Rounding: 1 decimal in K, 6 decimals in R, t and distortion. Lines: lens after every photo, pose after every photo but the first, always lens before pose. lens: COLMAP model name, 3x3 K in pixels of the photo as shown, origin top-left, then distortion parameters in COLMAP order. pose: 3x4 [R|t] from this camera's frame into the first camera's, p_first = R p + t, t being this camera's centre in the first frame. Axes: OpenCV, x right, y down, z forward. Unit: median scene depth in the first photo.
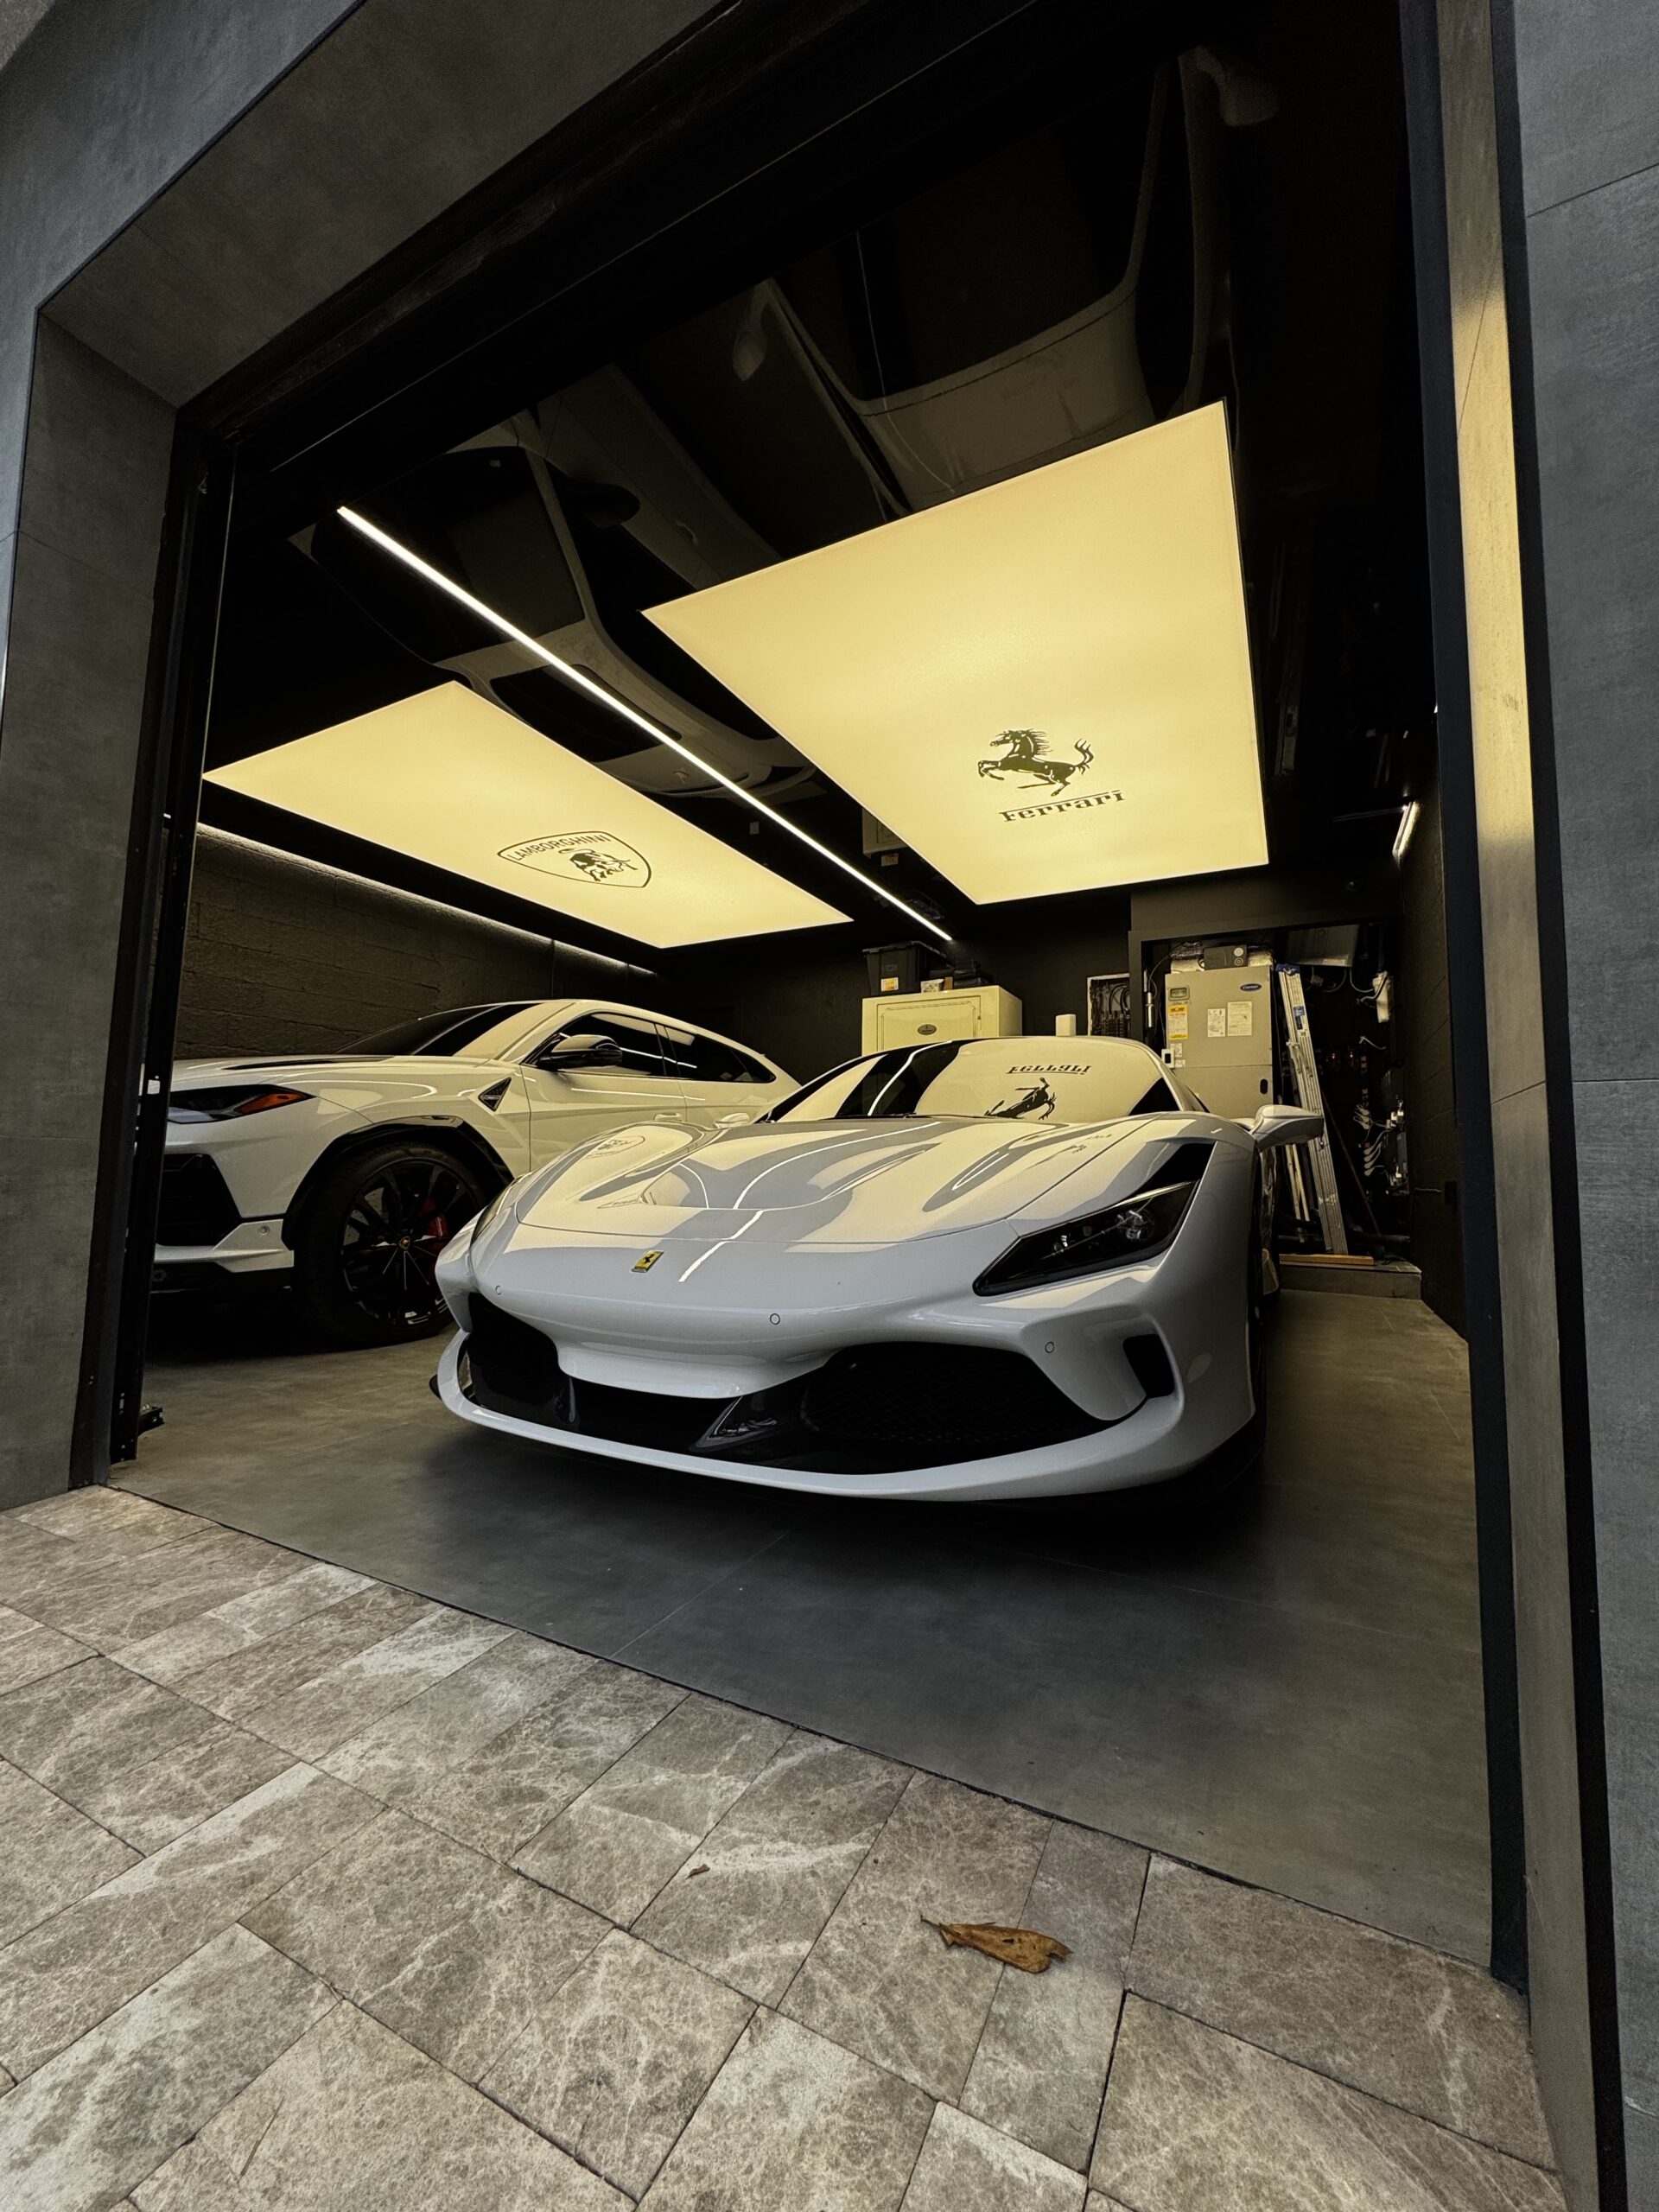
lens RADIAL K [[879.8, 0, 832.6], [0, 879.8, 1106.2], [0, 0, 1]] dist [-0.001503, -0.001062]
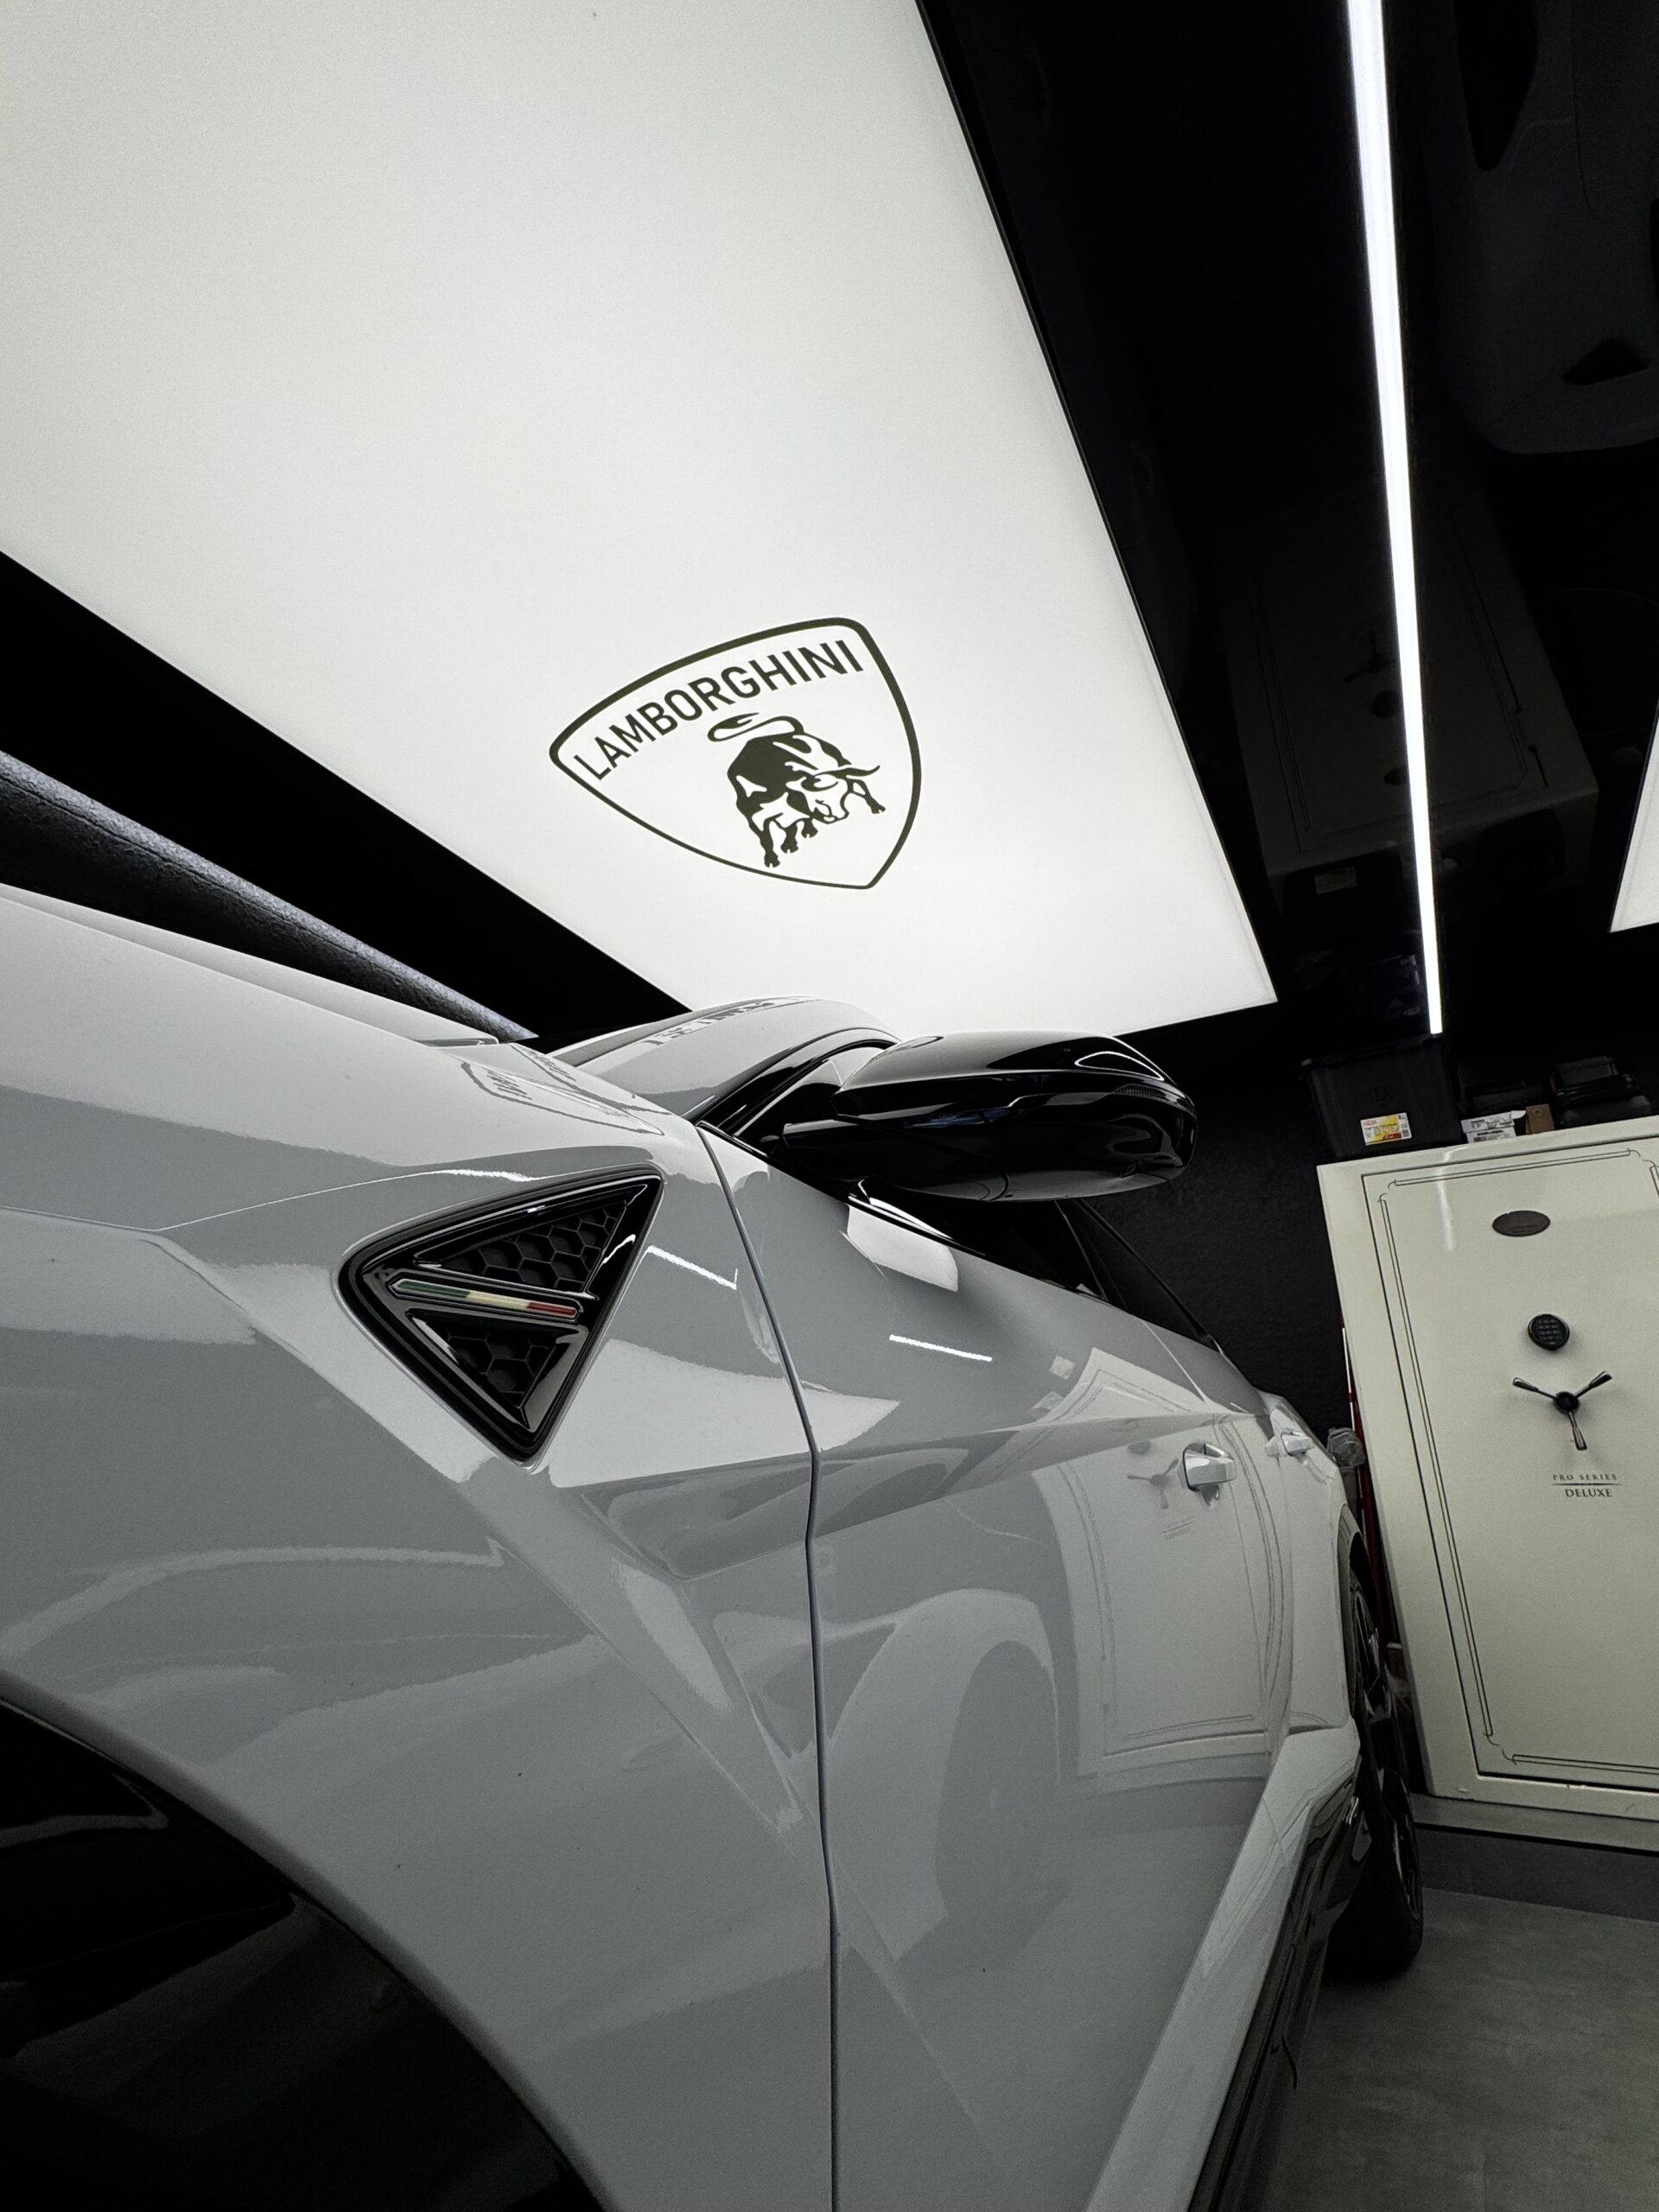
lens RADIAL K [[1018.5, 0, 833.2], [0, 1018.5, 1102.2], [0, 0, 1]] dist [-0.001640, -0.000927]
pose [[0.999157, -0.020799, -0.035383, -0.334654], [0.009040, 0.952439, -0.304597, 0.003802], [0.040036, 0.304020, 0.951824, 0.857133]]
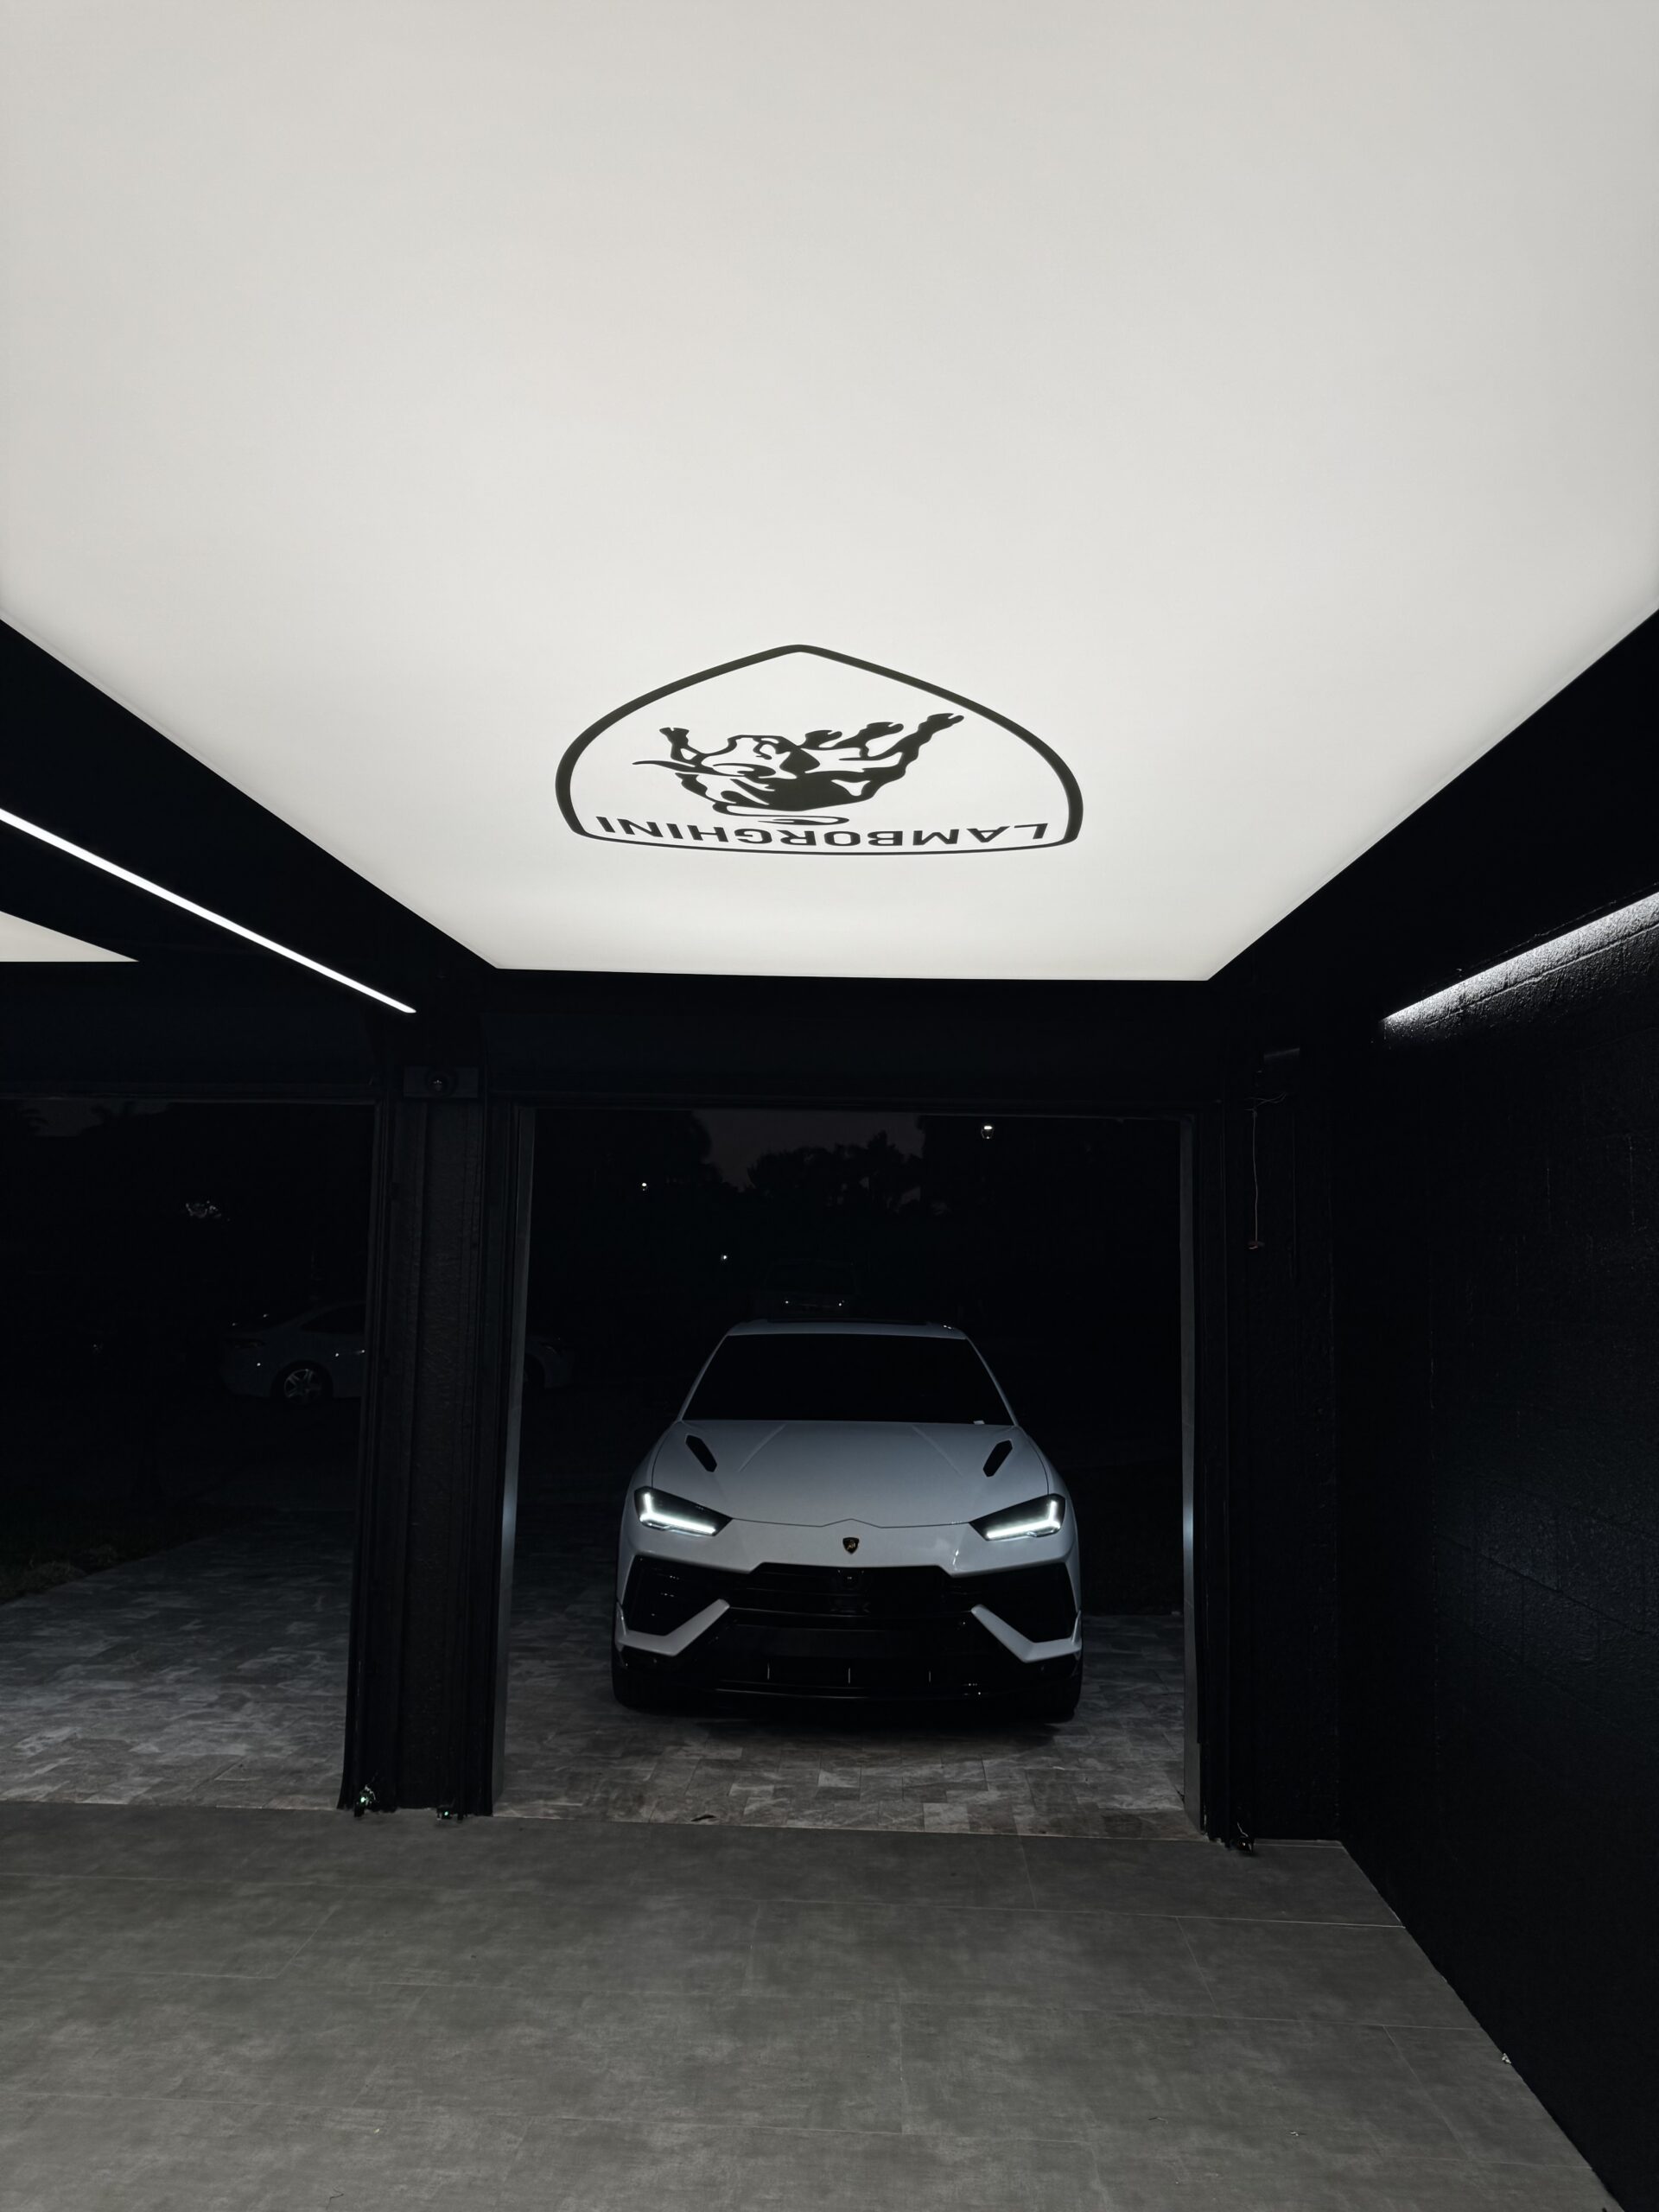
lens RADIAL K [[1573.0, 0, 823.4], [0, 1573.0, 1089.7], [0, 0, 1]] dist [0.005203, -0.007508]
pose [[-0.904255, -0.073207, -0.420671, -0.147662], [0.002991, 0.984083, -0.177683, -0.166721], [0.426983, -0.161929, -0.889643, 1.942869]]
